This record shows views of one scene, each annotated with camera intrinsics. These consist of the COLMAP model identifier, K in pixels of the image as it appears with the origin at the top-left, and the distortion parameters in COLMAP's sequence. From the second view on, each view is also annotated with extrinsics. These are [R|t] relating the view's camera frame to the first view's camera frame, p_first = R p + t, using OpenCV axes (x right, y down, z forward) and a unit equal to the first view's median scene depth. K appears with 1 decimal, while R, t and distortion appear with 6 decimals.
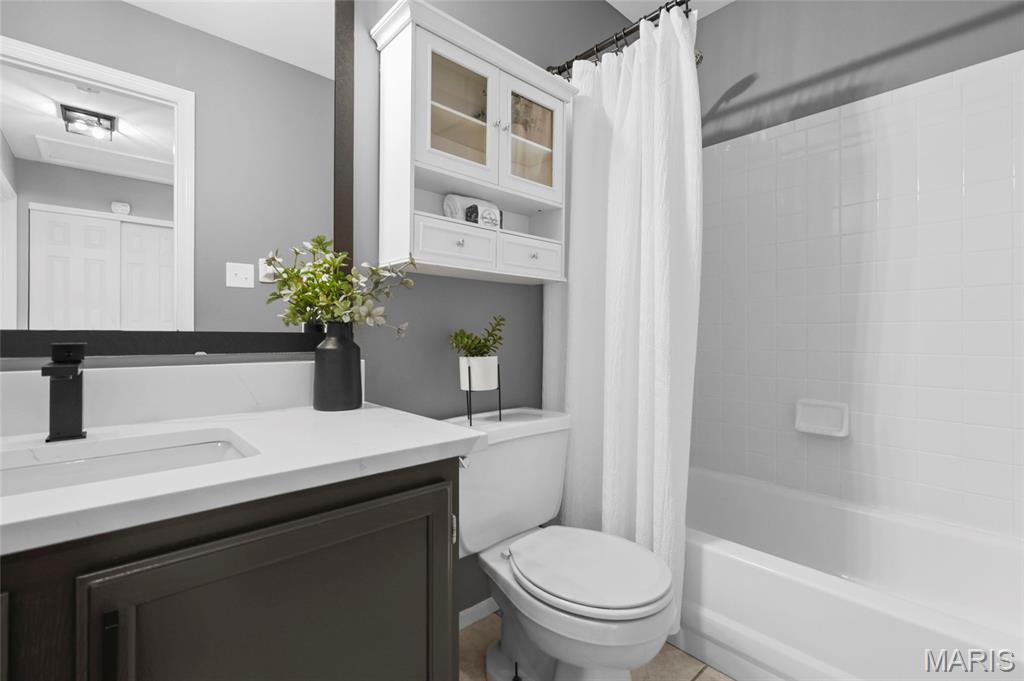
lens RADIAL K [[443.7, 0, 513.3], [0, 443.7, 334.9], [0, 0, 1]] dist [0.001155, 0.000906]
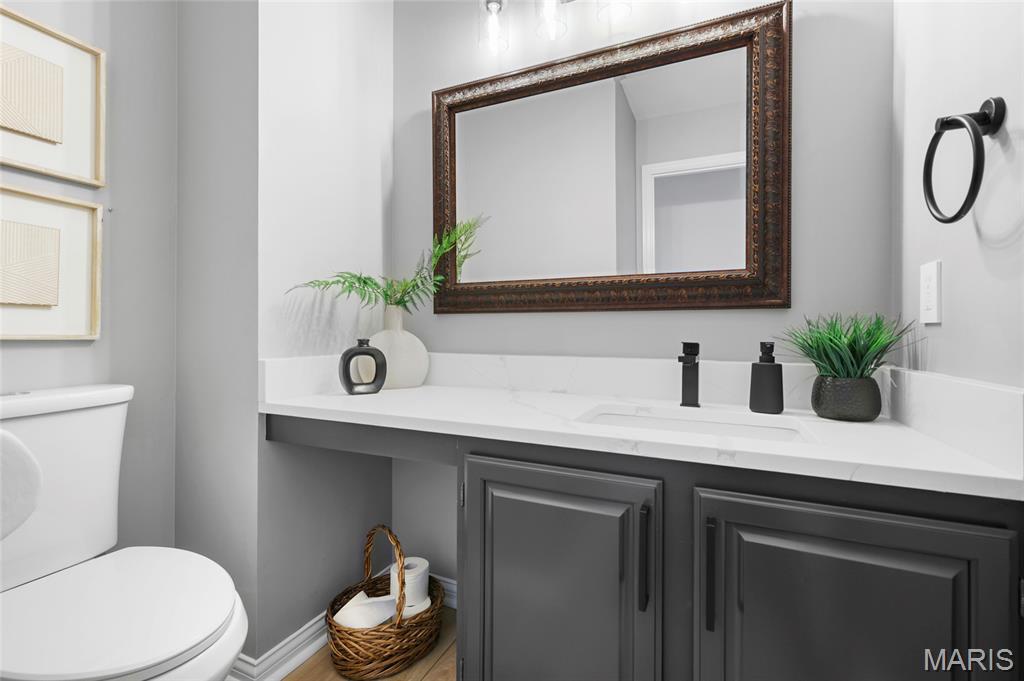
lens RADIAL K [[443.7, 0, 516.4], [0, 443.7, 334.0], [0, 0, 1]] dist [0.001155, 0.000906]
pose [[0.395443, -0.000955, -0.918490, 0.158125], [-0.008492, 0.999953, -0.004695, 0.004946], [0.918451, 0.009657, 0.395416, -0.151873]]
